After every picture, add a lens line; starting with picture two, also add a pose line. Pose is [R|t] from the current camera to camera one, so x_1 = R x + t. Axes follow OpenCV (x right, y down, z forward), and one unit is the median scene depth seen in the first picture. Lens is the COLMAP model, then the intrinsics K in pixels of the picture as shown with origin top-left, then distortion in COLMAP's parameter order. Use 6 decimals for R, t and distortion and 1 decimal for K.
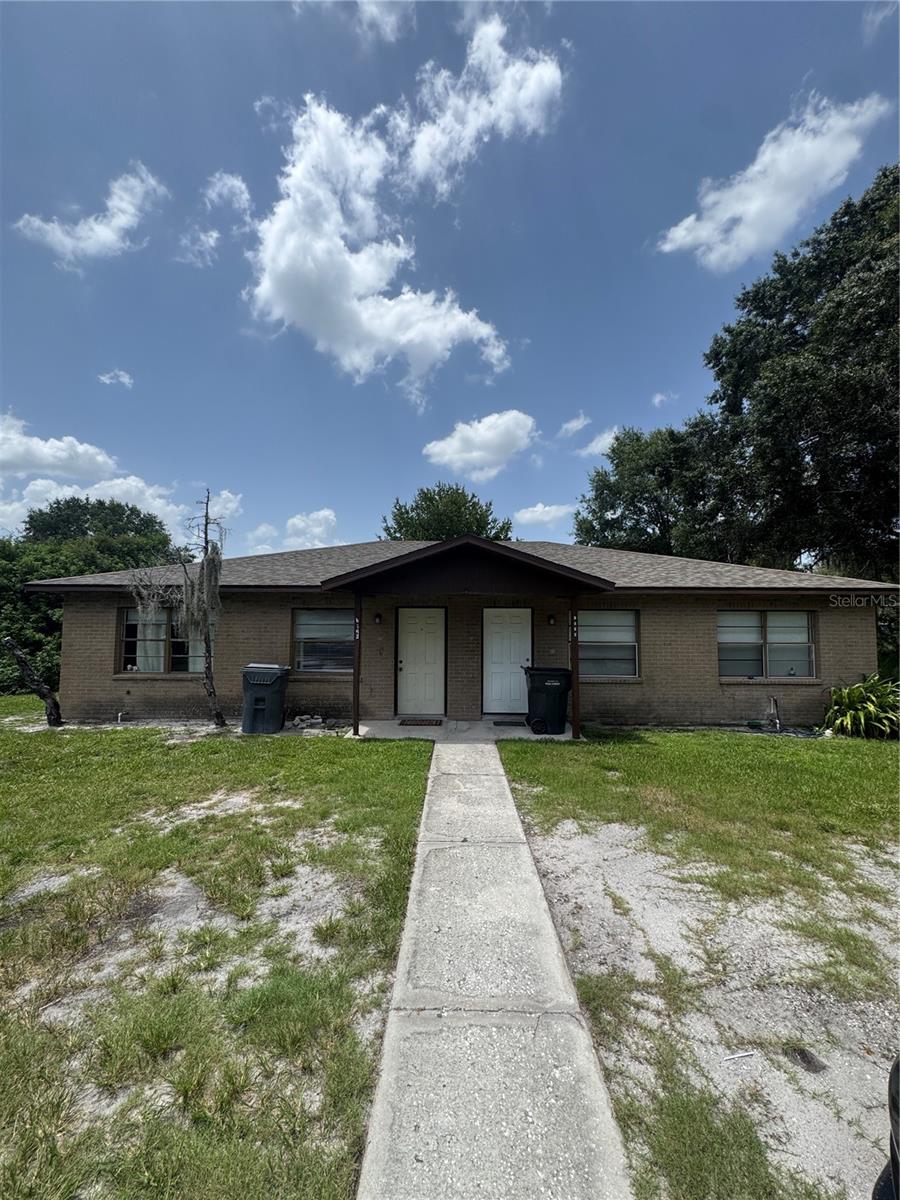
lens RADIAL K [[489.4, 0, 434.3], [0, 489.4, 599.3], [0, 0, 1]] dist [-0.001132, -0.000154]
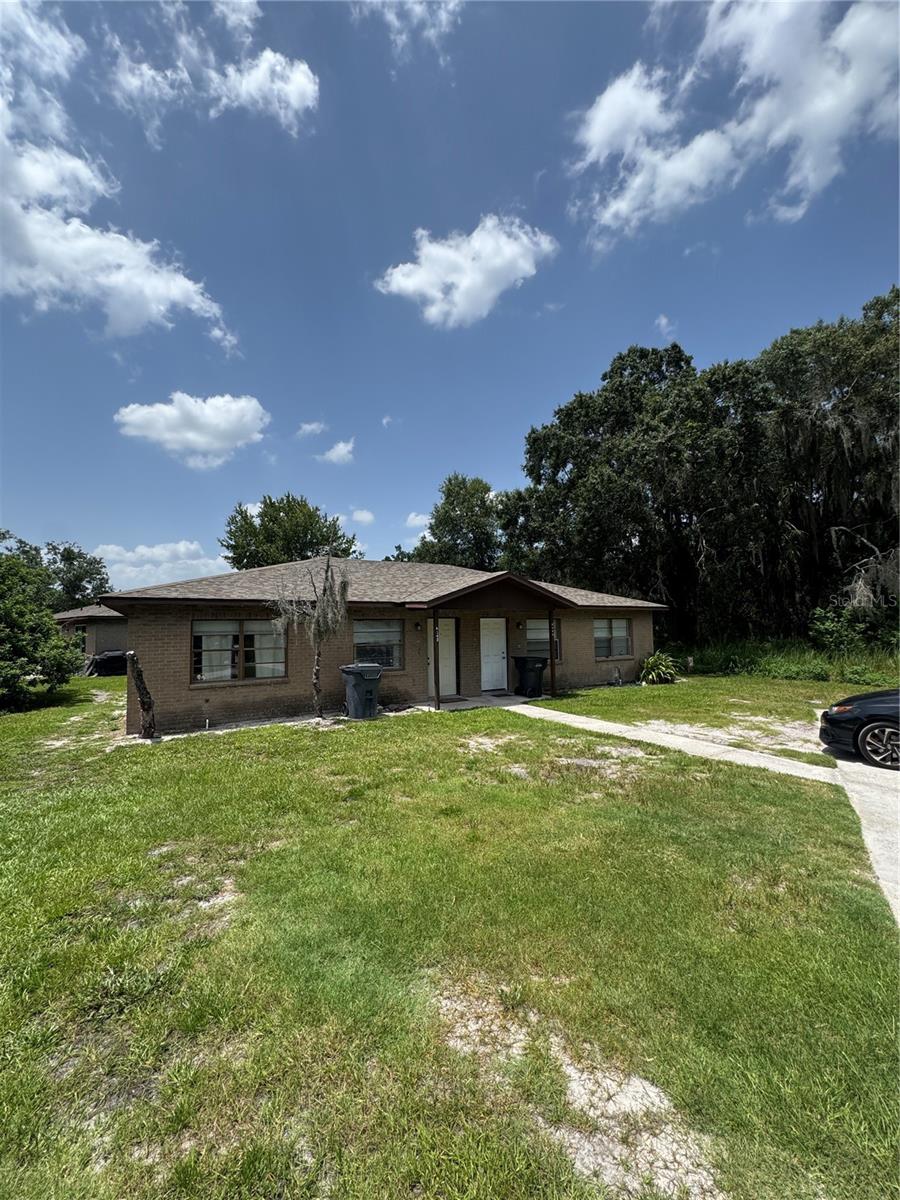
lens RADIAL K [[489.4, 0, 434.3], [0, 489.4, 599.3], [0, 0, 1]] dist [-0.001132, -0.000154]
pose [[0.850307, 0.012970, 0.526127, -0.778545], [-0.012697, 0.999911, -0.004130, -0.029865], [-0.526133, -0.003168, 0.850396, -0.155741]]
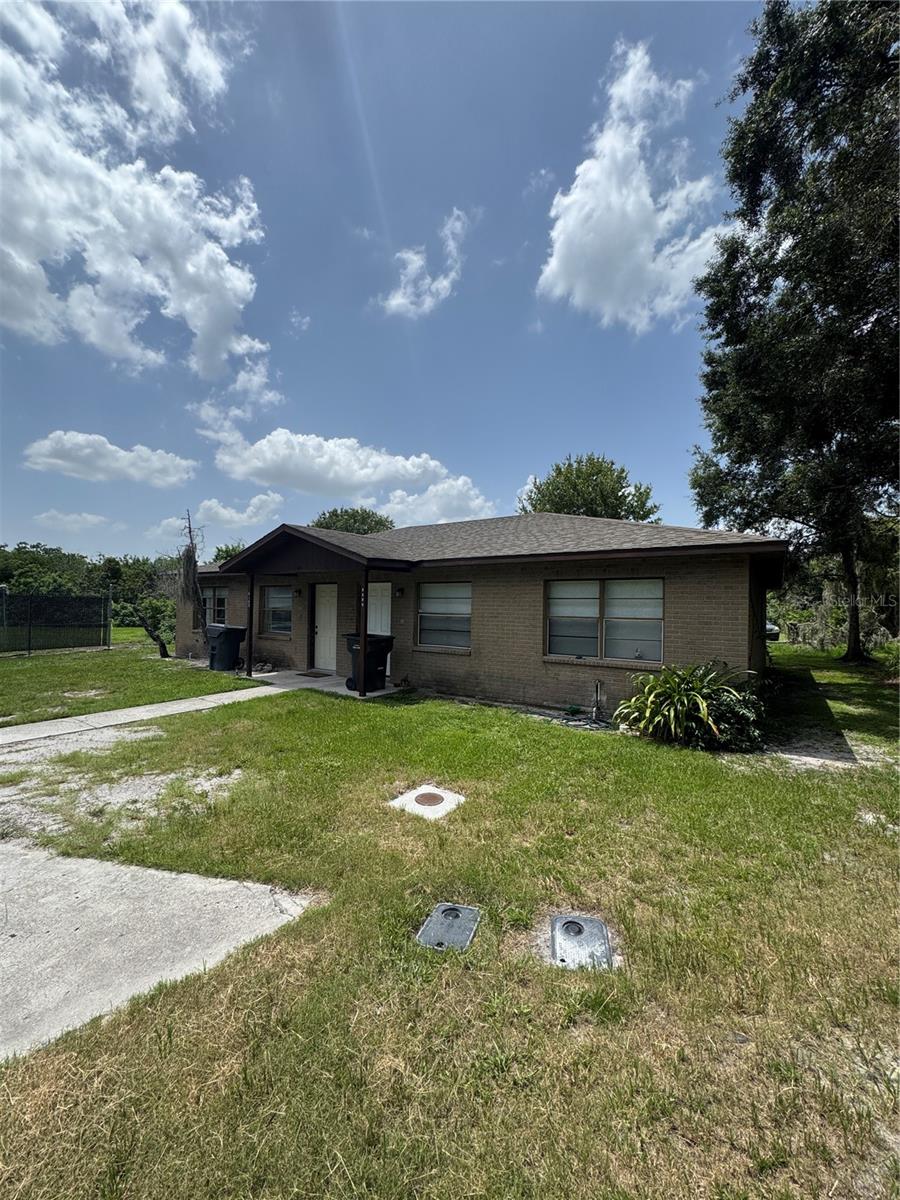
lens RADIAL K [[489.4, 0, 434.3], [0, 489.4, 599.3], [0, 0, 1]] dist [-0.001132, -0.000154]
pose [[0.817481, -0.003086, -0.575947, 0.910172], [0.030919, 0.998779, 0.038534, 0.016788], [0.575125, -0.049309, 0.816578, 0.149415]]
